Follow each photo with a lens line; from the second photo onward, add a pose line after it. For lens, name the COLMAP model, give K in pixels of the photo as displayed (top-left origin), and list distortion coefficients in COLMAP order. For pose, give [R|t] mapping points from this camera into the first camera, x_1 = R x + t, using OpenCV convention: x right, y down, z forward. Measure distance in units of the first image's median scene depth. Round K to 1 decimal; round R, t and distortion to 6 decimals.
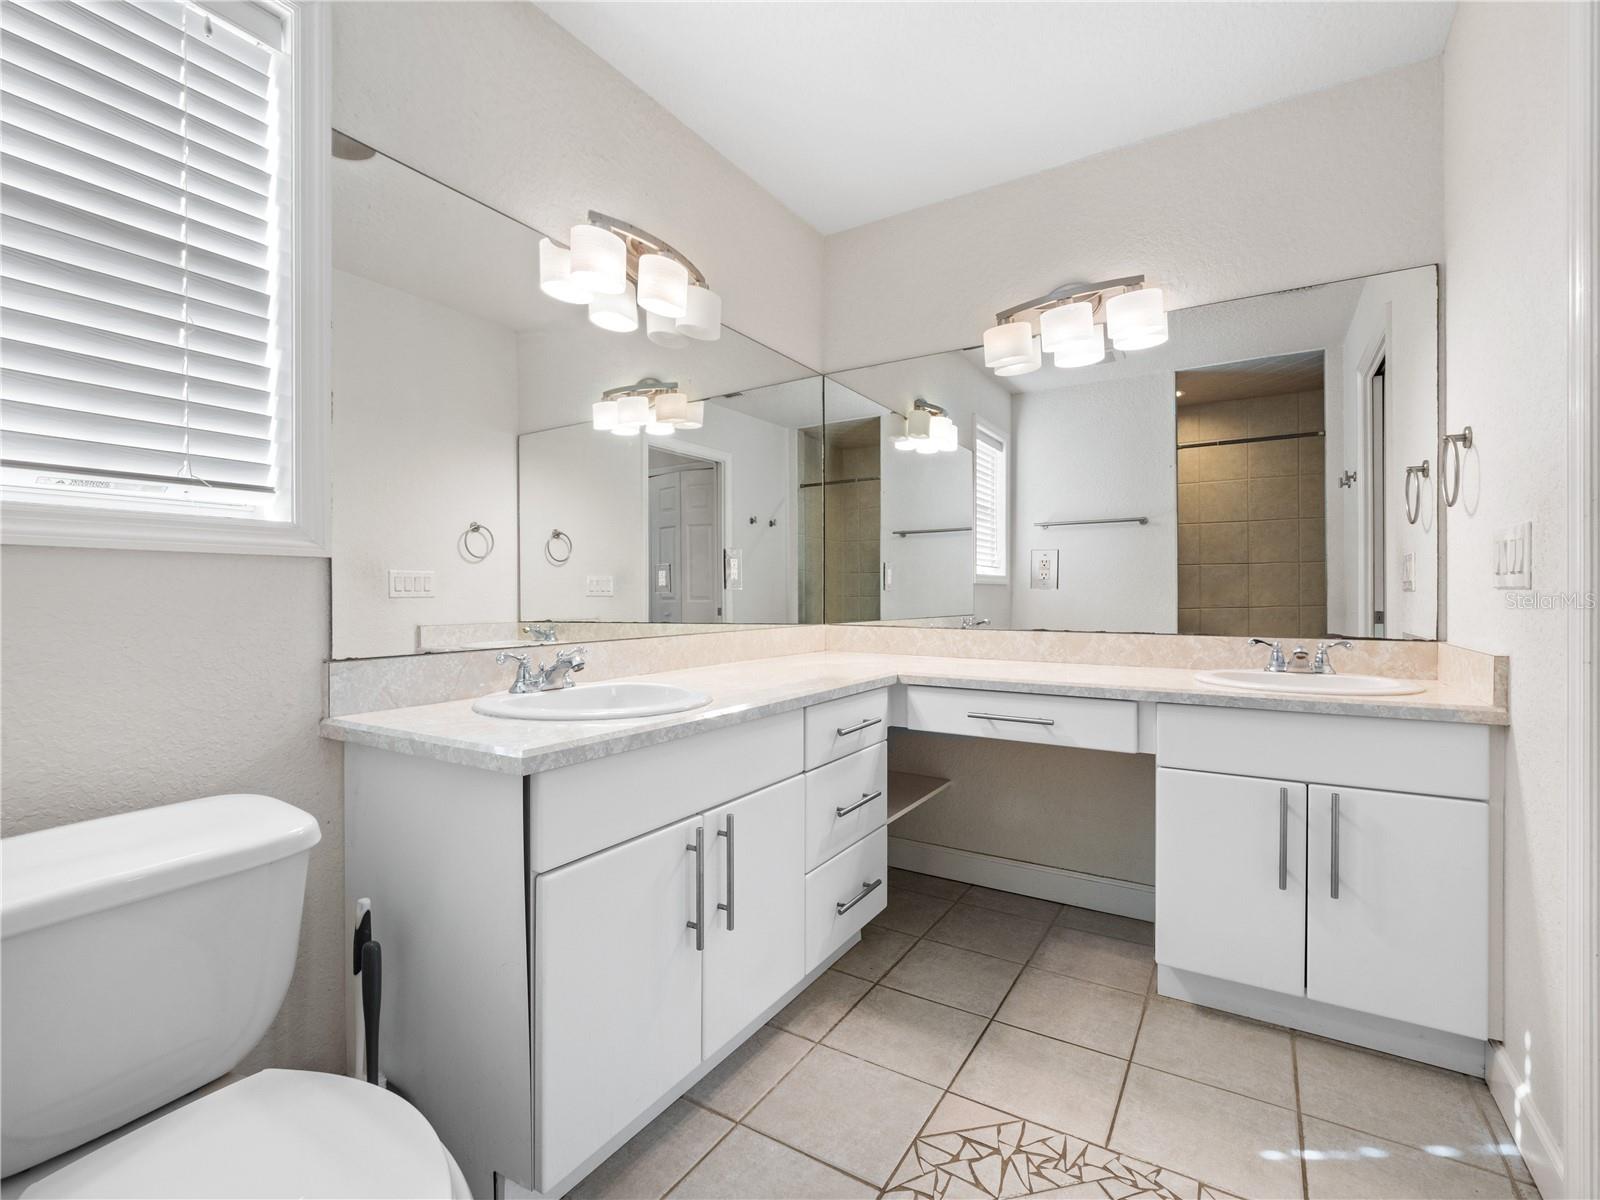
lens RADIAL K [[741.2, 0, 800.0], [0, 741.2, 600.0], [0, 0, 1]] dist [0.031547, -0.028454]
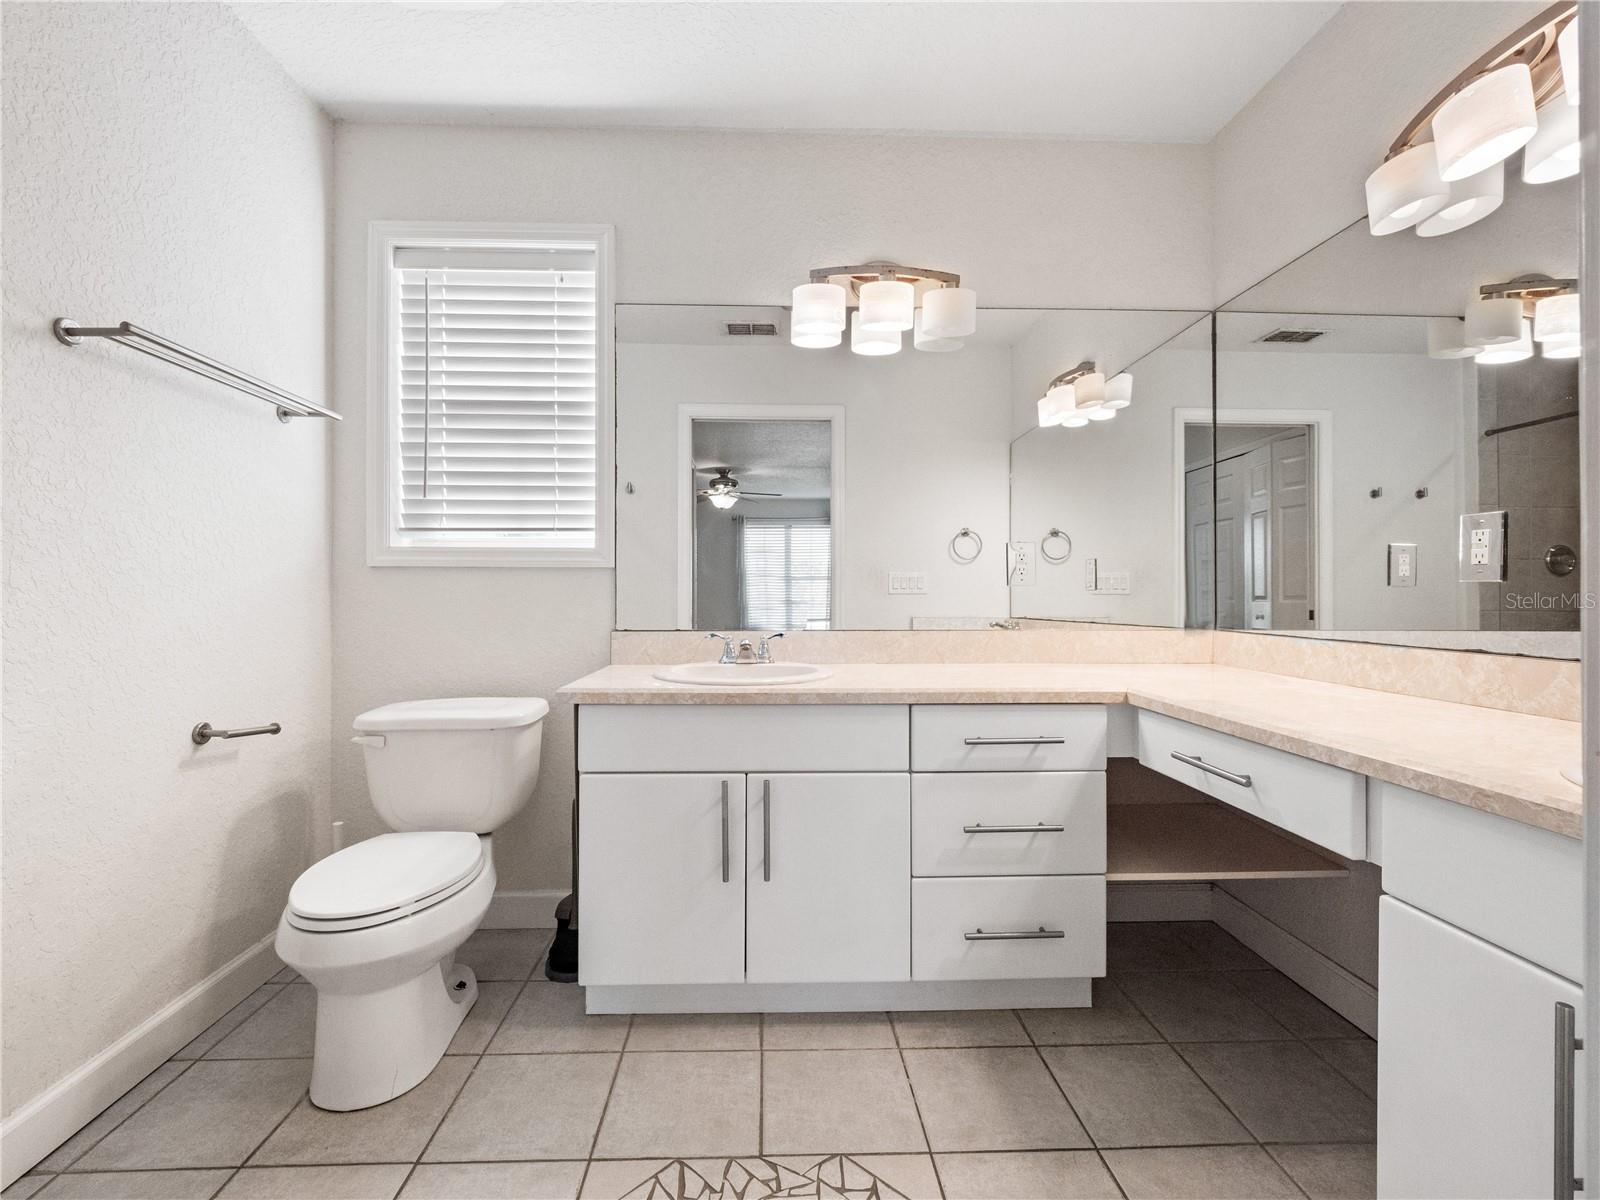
lens RADIAL K [[738.6, 0, 786.9], [0, 738.6, 590.3], [0, 0, 1]] dist [-0.002889, -0.001226]
pose [[0.557566, -0.002092, -0.830130, 0.673965], [-0.008448, 0.999931, -0.008194, 0.002224], [0.830090, 0.011581, 0.557509, 0.301137]]
